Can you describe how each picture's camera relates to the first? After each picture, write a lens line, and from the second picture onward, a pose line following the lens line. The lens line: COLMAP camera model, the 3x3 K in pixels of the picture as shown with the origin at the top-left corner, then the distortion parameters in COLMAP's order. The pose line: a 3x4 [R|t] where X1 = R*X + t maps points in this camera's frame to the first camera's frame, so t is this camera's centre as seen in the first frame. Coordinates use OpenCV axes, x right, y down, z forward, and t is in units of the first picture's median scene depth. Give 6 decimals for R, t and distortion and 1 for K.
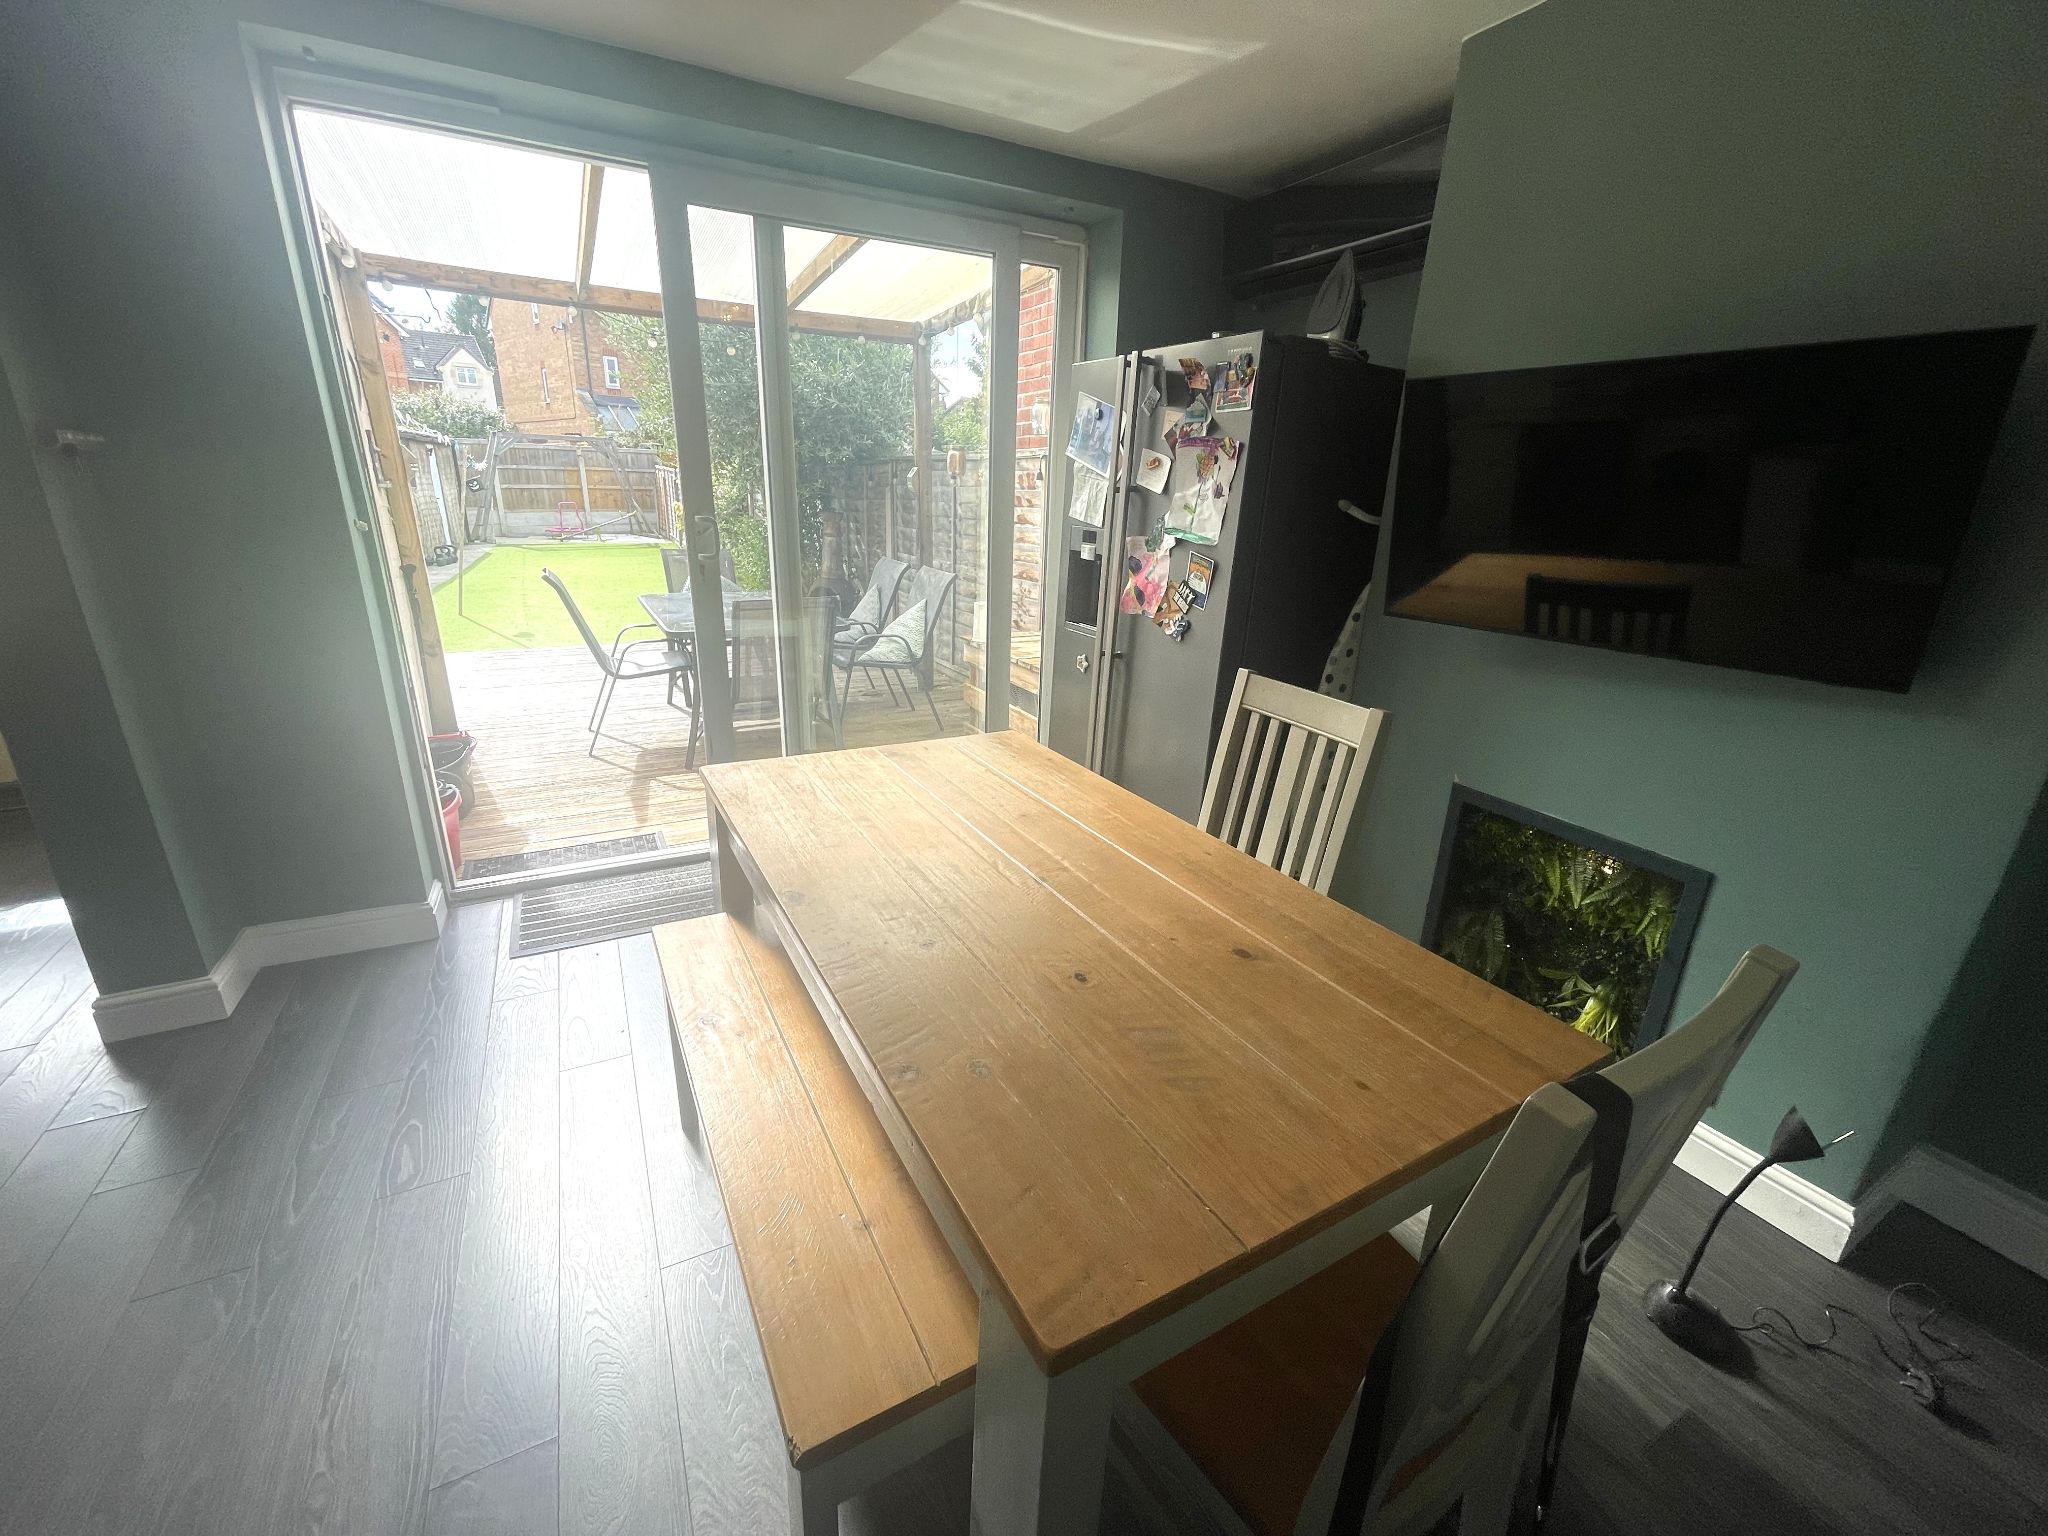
lens RADIAL K [[832.4, 0, 1018.0], [0, 832.4, 766.6], [0, 0, 1]] dist [-0.001981, 0.000263]
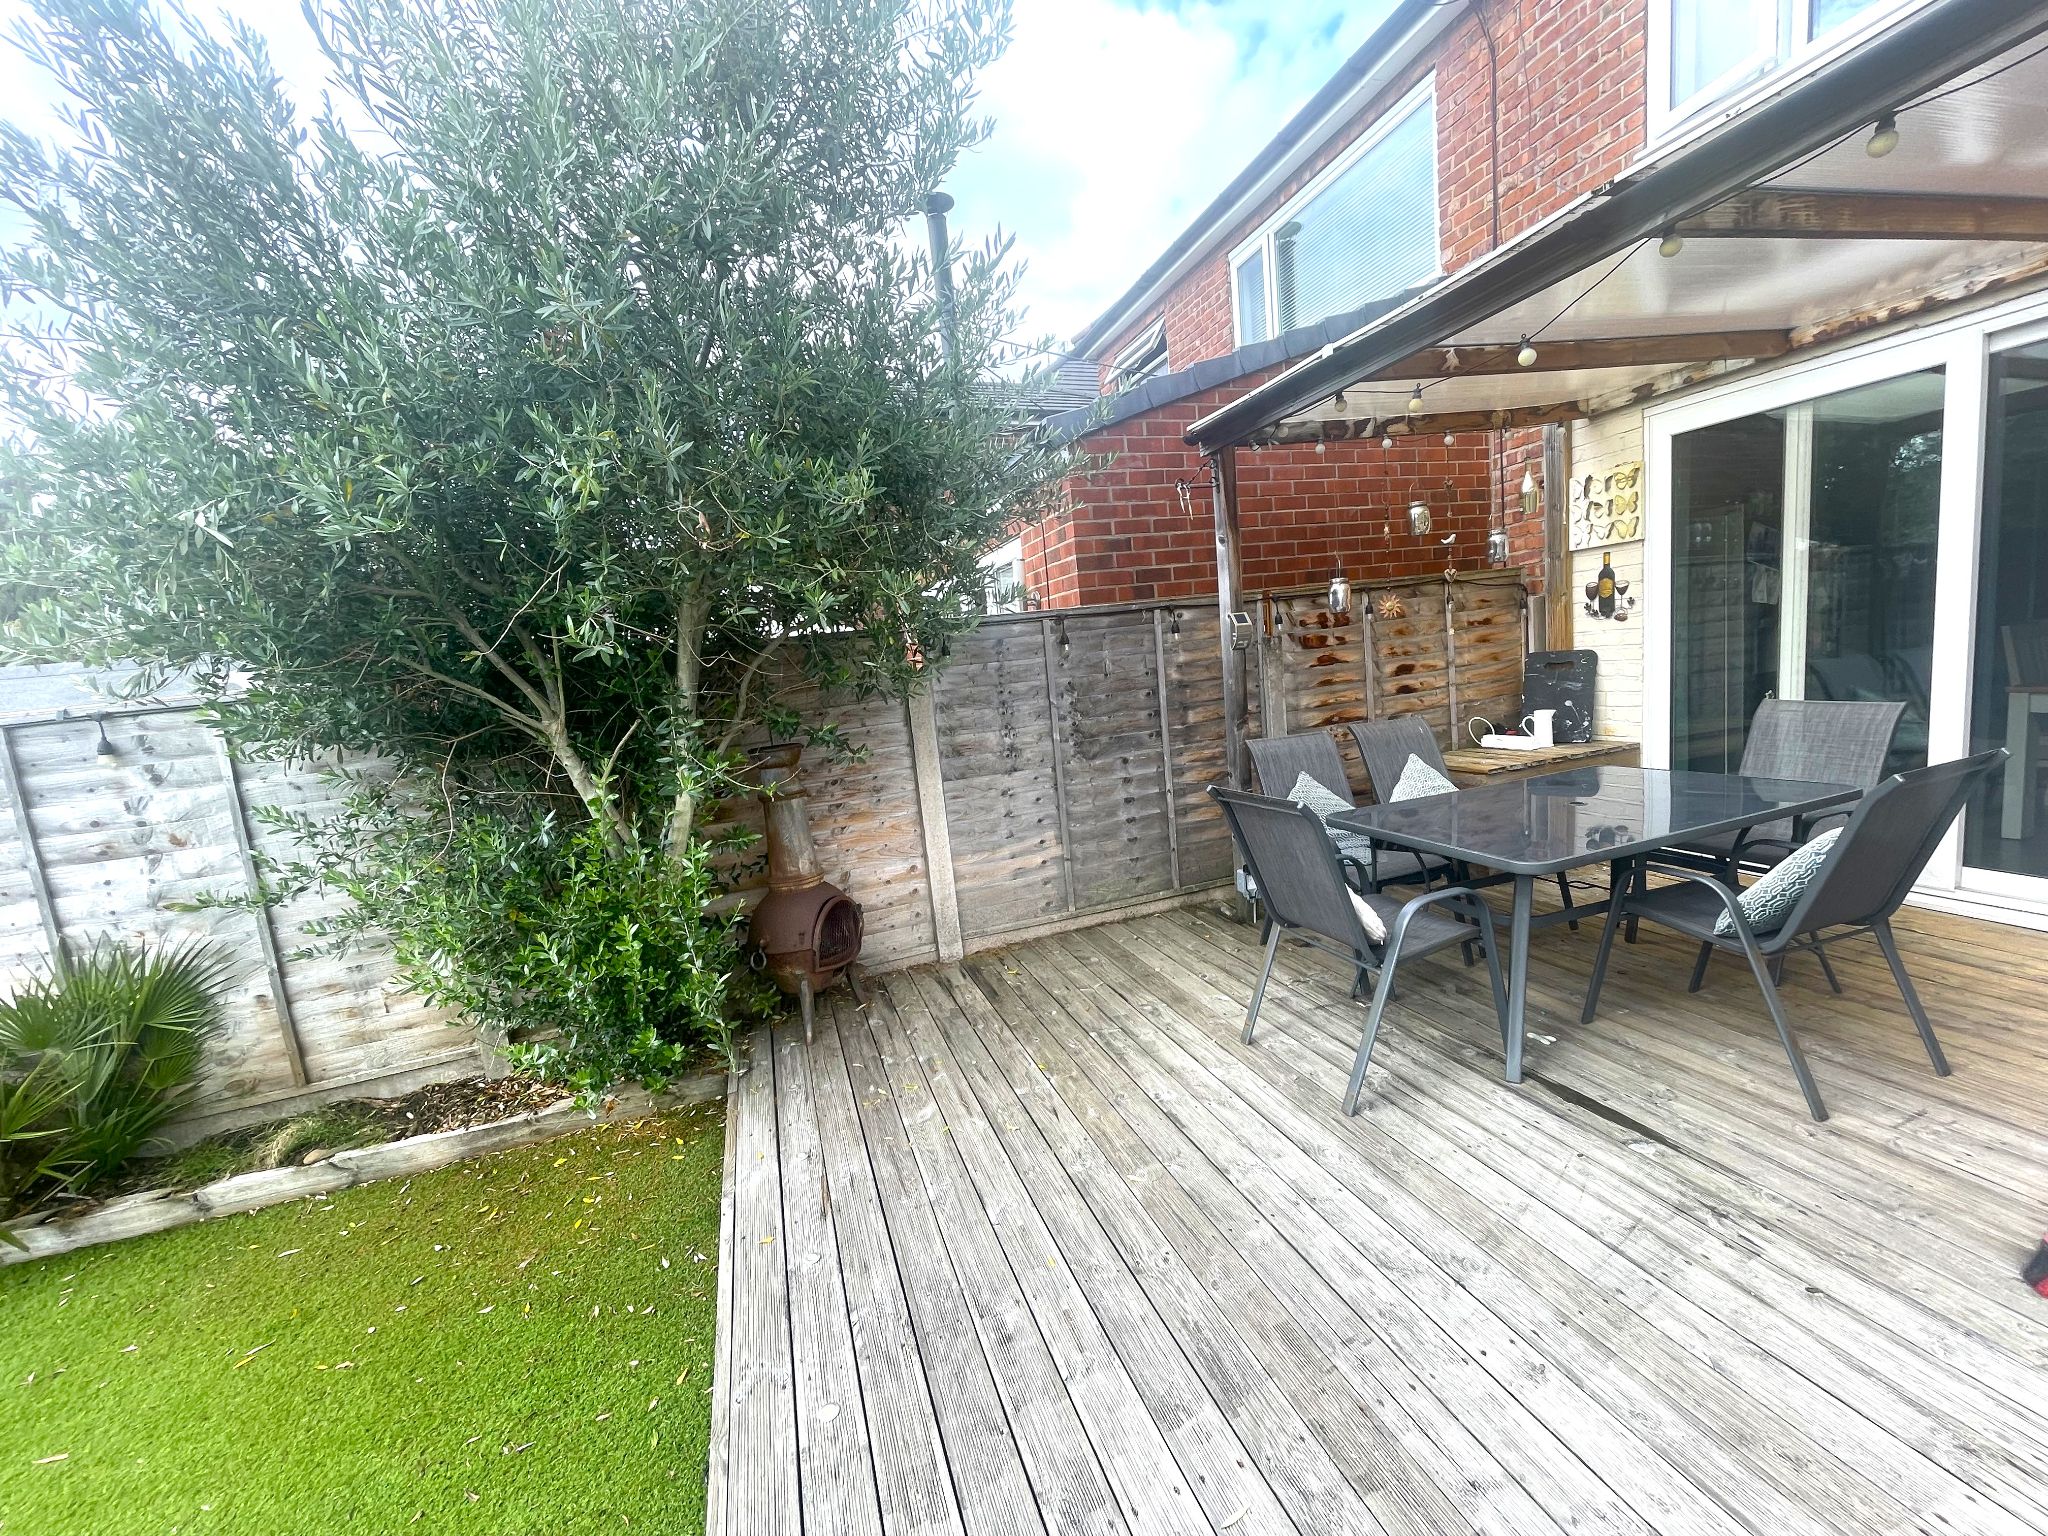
lens RADIAL K [[824.0, 0, 1031.1], [0, 824.0, 762.1], [0, 0, 1]] dist [-0.003509, -0.000510]
pose [[0.149746, -0.171104, 0.973807, -1.589728], [0.410354, 0.906834, 0.096235, -0.712248], [-0.899547, 0.385195, 0.206009, 1.974357]]
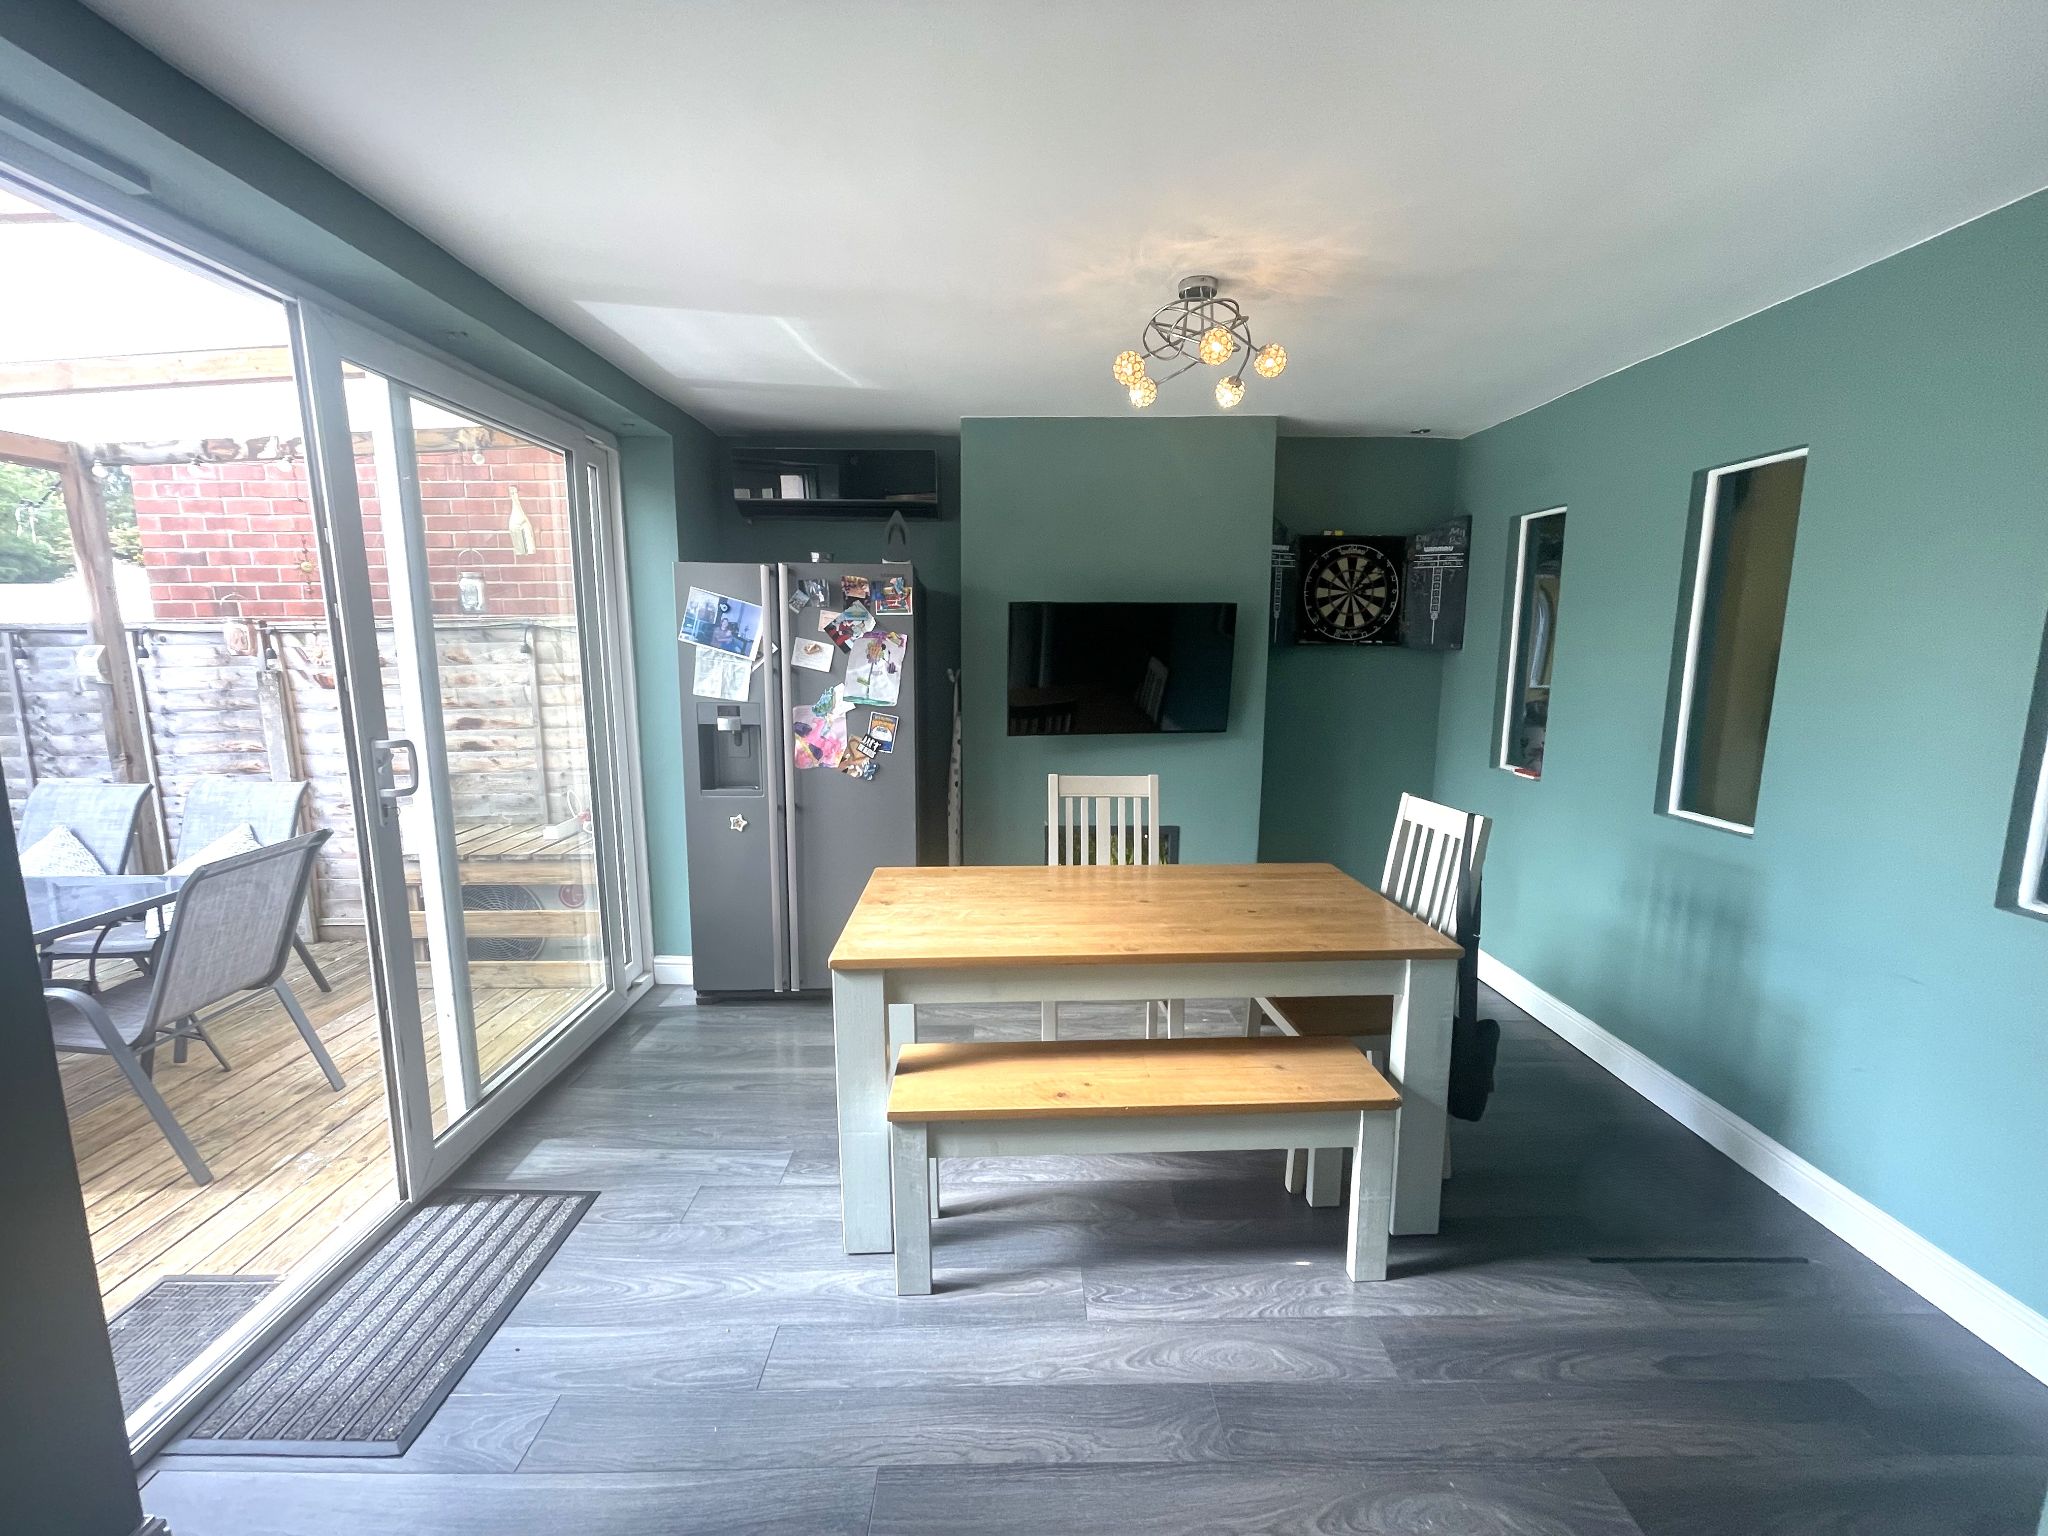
lens RADIAL K [[829.7, 0, 1021.7], [0, 829.7, 765.8], [0, 0, 1]] dist [-0.001440, -0.000433]
pose [[0.449638, -0.166526, 0.877551, -0.720234], [0.299034, 0.953838, 0.027784, -0.118496], [-0.841668, 0.249925, 0.478678, 0.153986]]
